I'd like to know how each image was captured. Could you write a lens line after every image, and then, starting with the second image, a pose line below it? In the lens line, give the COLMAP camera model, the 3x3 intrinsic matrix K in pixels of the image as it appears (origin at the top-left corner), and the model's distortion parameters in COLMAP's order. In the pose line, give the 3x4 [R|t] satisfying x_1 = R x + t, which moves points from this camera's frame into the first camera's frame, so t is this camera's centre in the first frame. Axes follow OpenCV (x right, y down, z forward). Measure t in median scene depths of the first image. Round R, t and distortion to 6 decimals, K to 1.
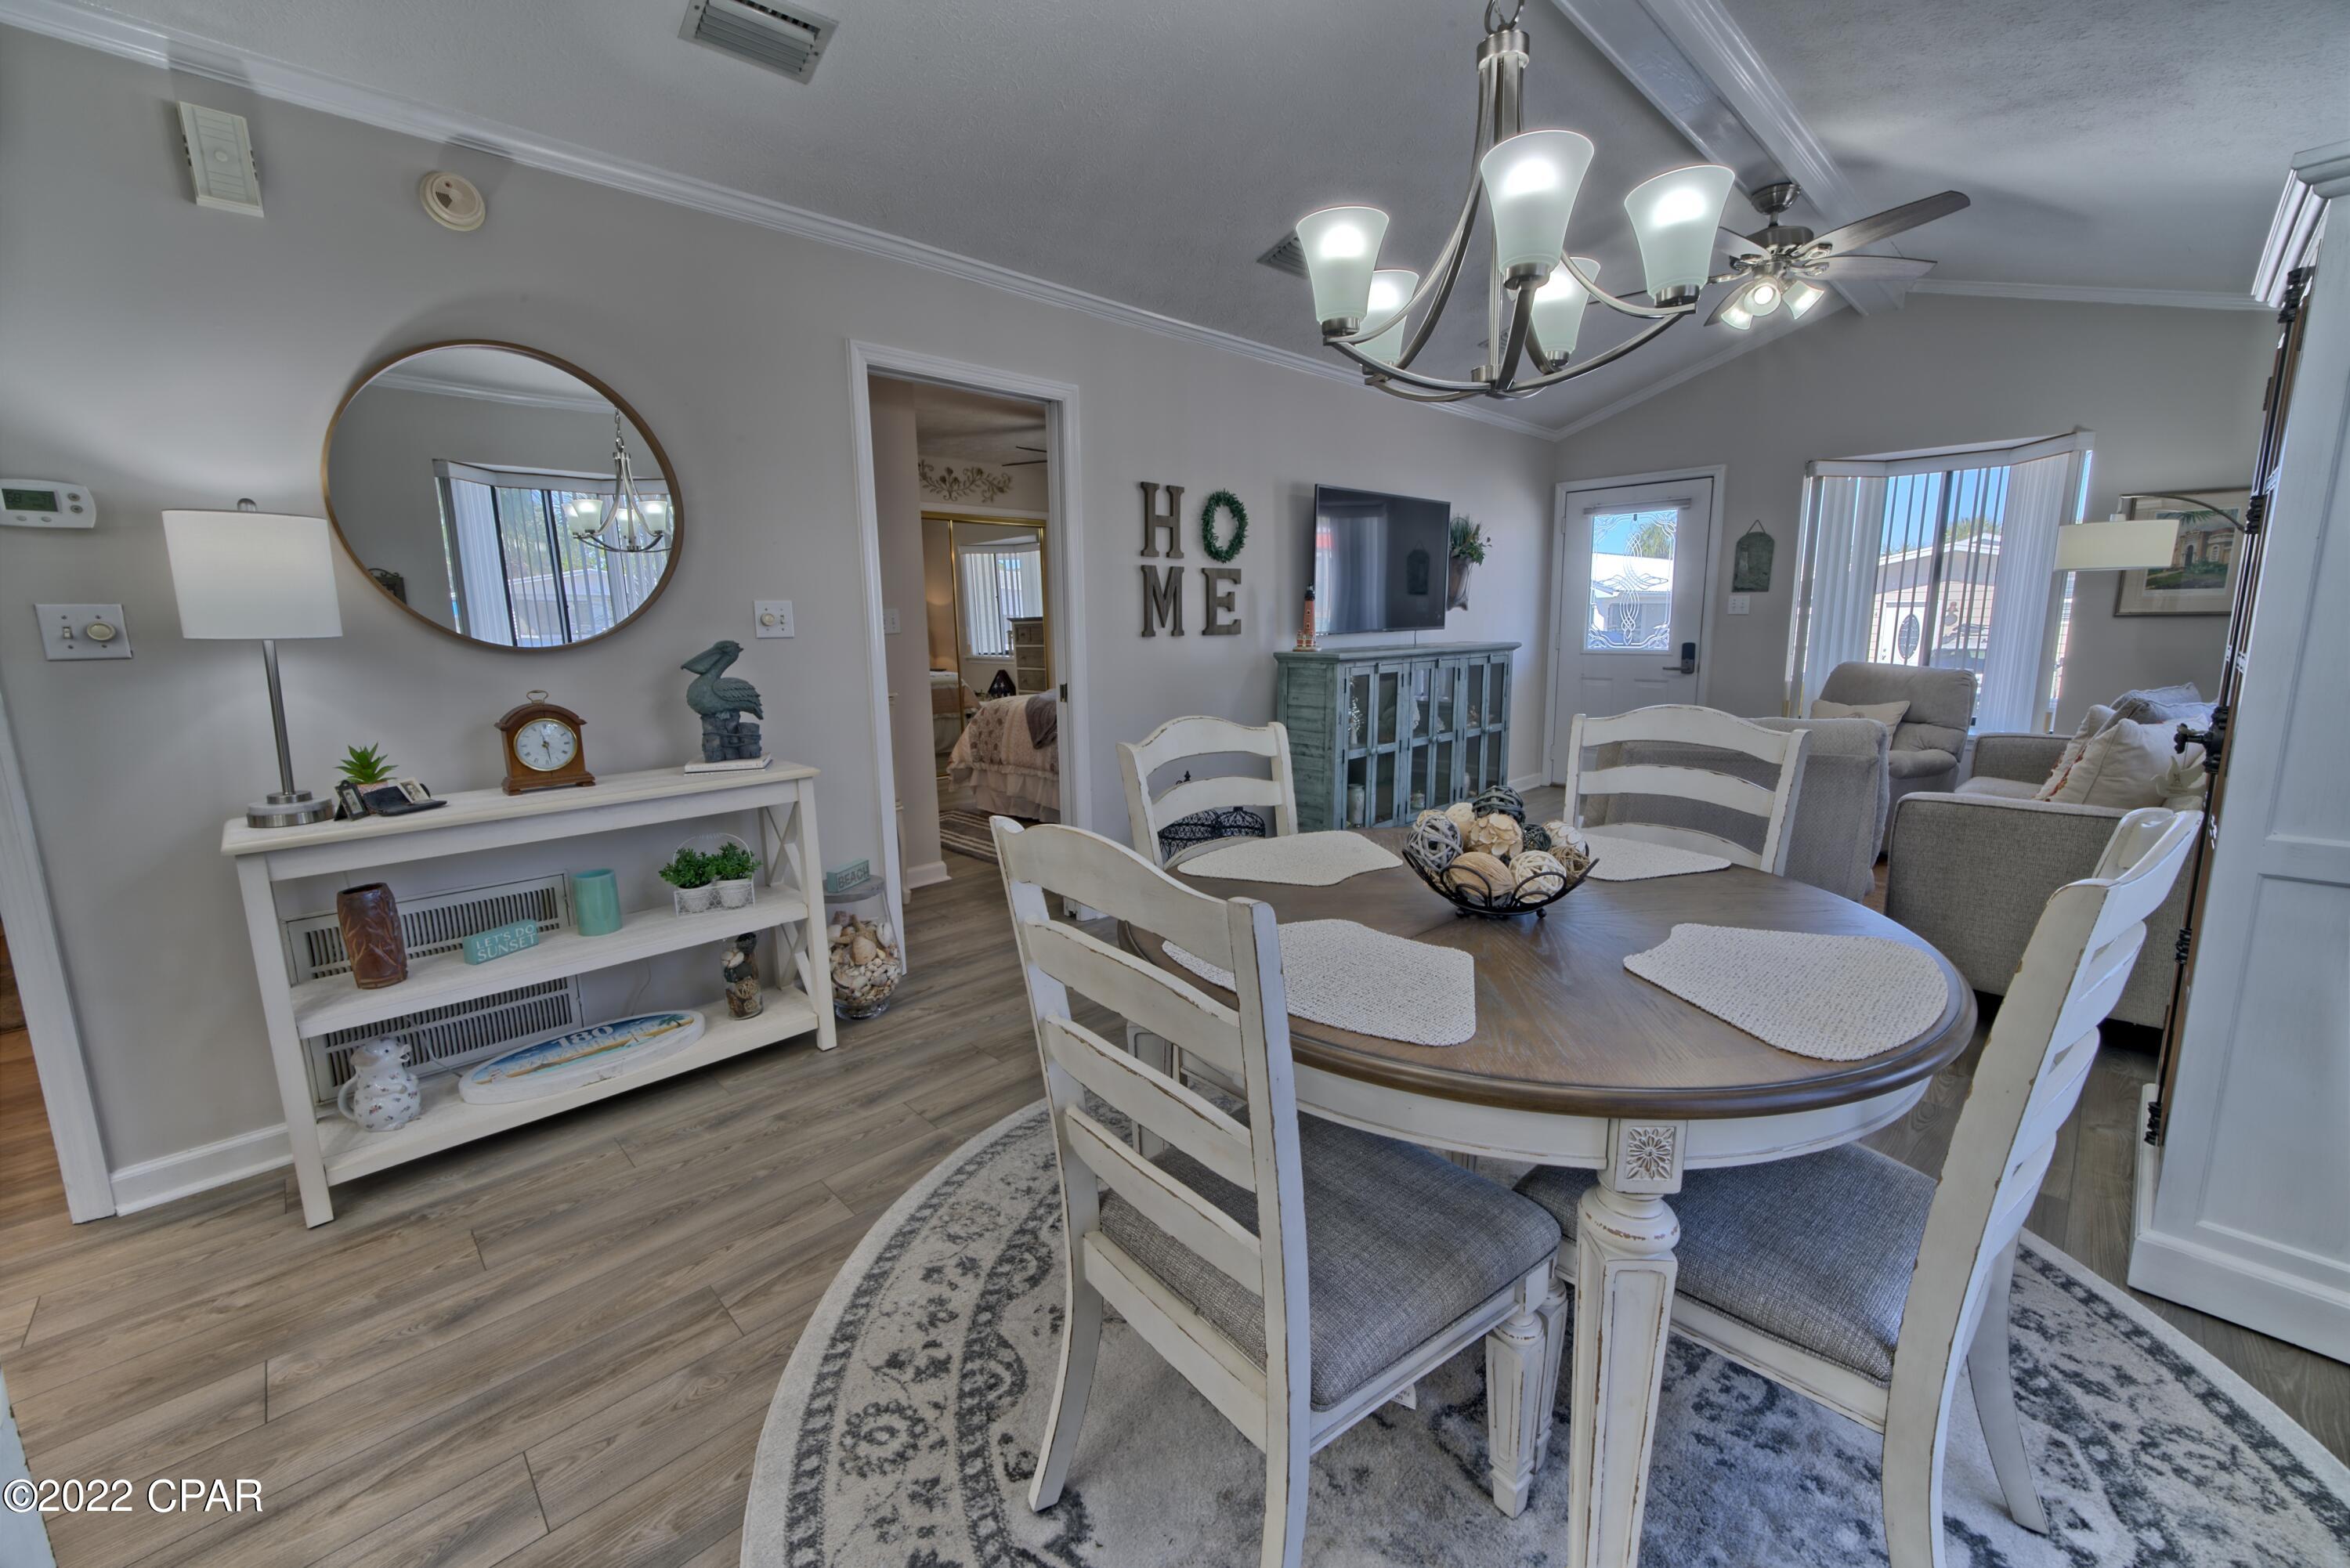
lens RADIAL K [[933.7, 0, 1175.8], [0, 933.7, 773.5], [0, 0, 1]] dist [-0.003985, 0.000403]
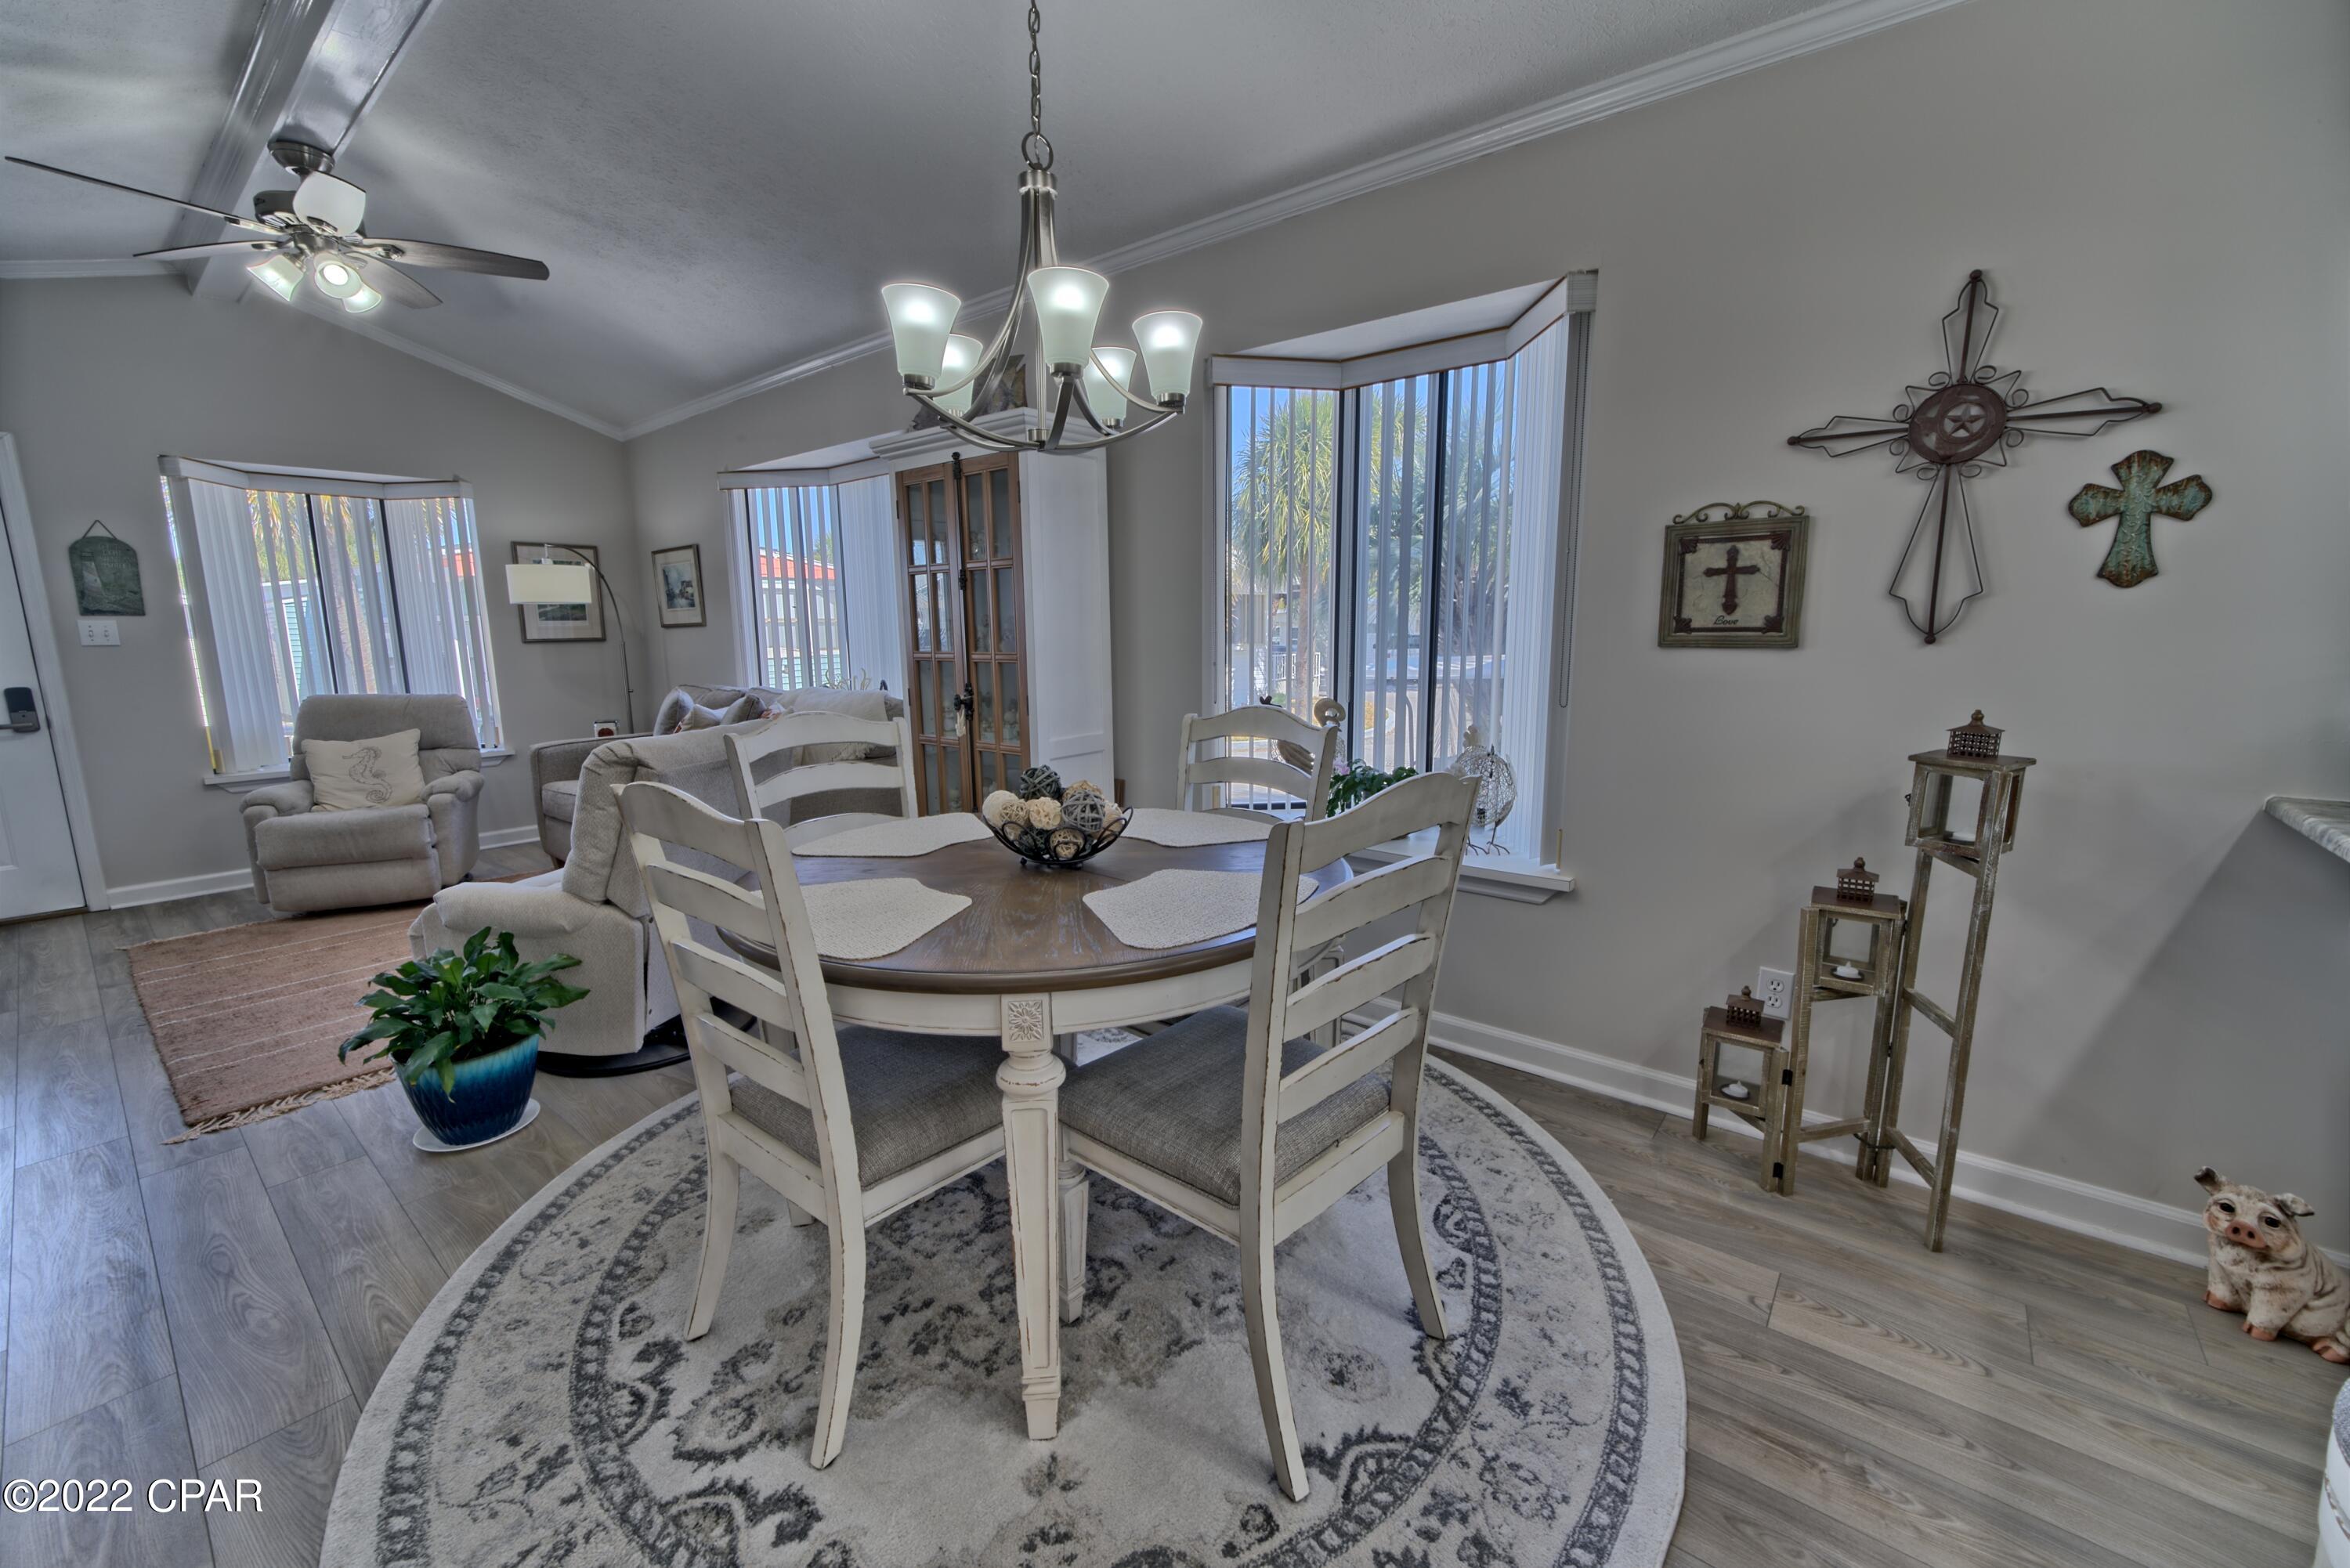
lens RADIAL K [[933.7, 0, 1175.8], [0, 933.7, 773.5], [0, 0, 1]] dist [-0.003985, 0.000403]
pose [[-0.112198, -0.142050, 0.983480, -0.341834], [0.179154, 0.970619, 0.160631, -0.054544], [-0.977402, 0.194217, -0.083453, 0.356883]]
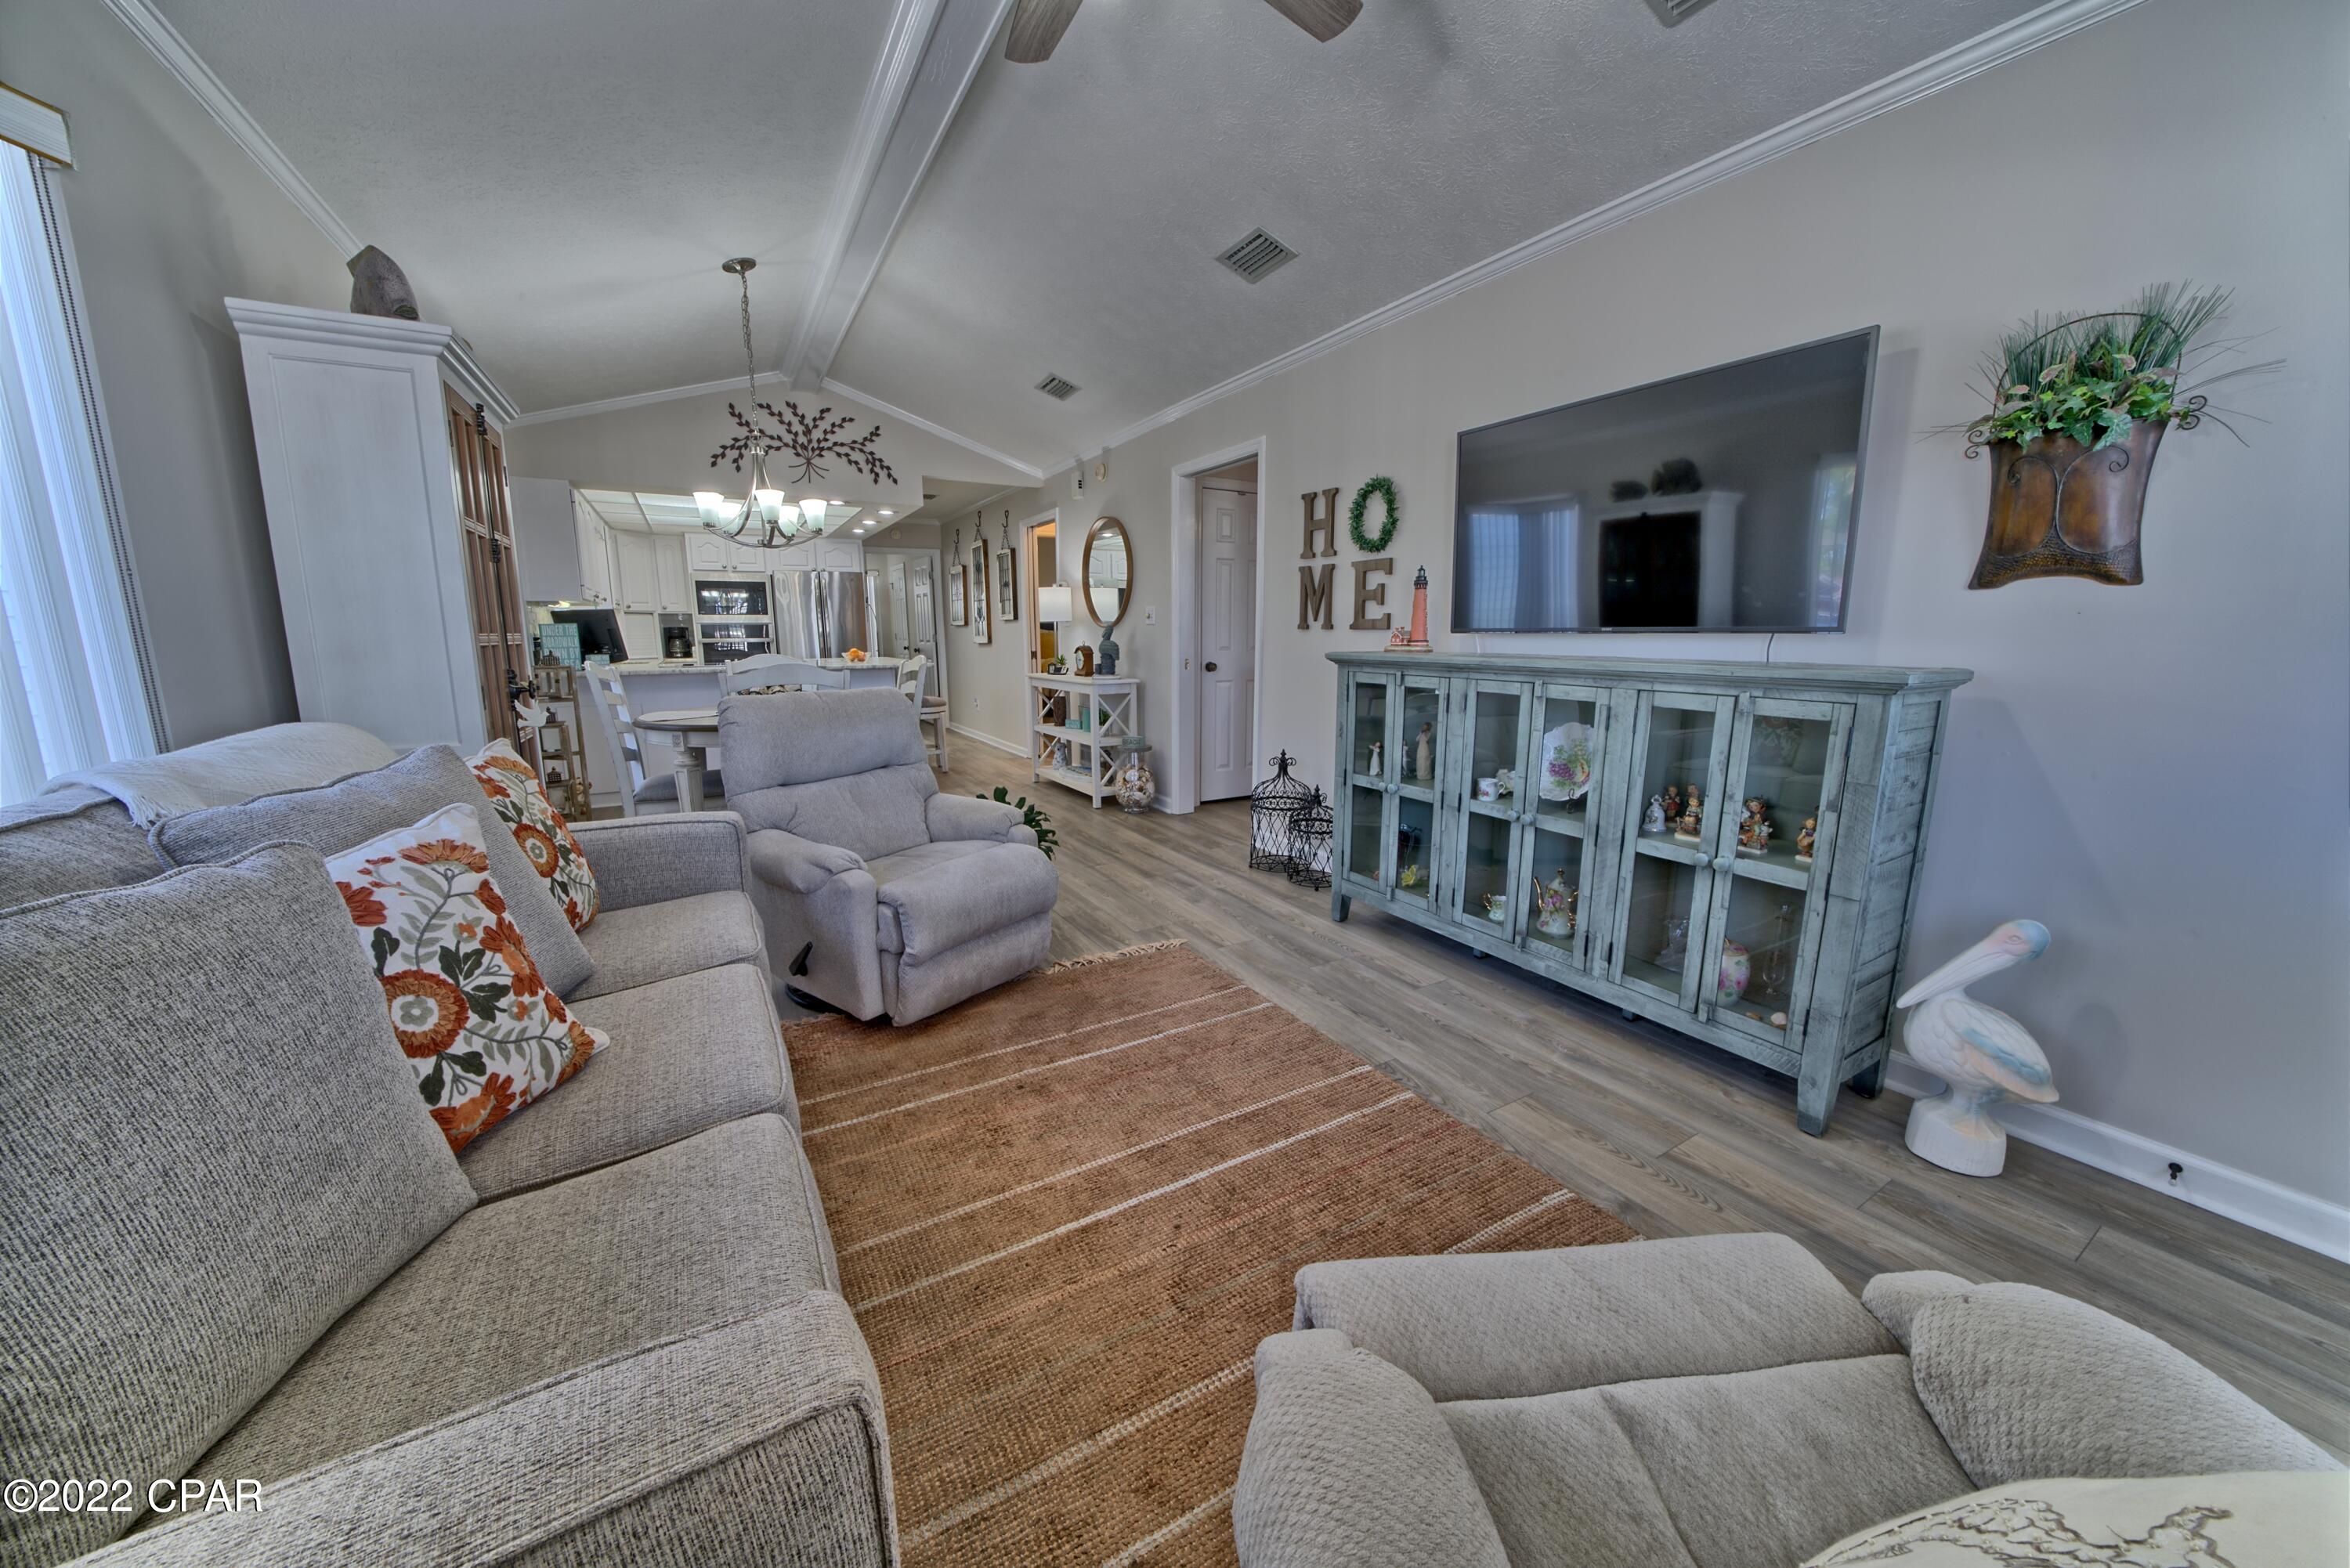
lens RADIAL K [[808.3, 0, 1177.9], [0, 808.3, 777.0], [0, 0, 1]] dist [-0.022831, -0.000586]
pose [[-0.240911, 0.185861, -0.952585, 0.992012], [-0.157030, 0.961096, 0.227234, -0.174488], [0.957760, 0.204327, -0.202353, 1.098883]]
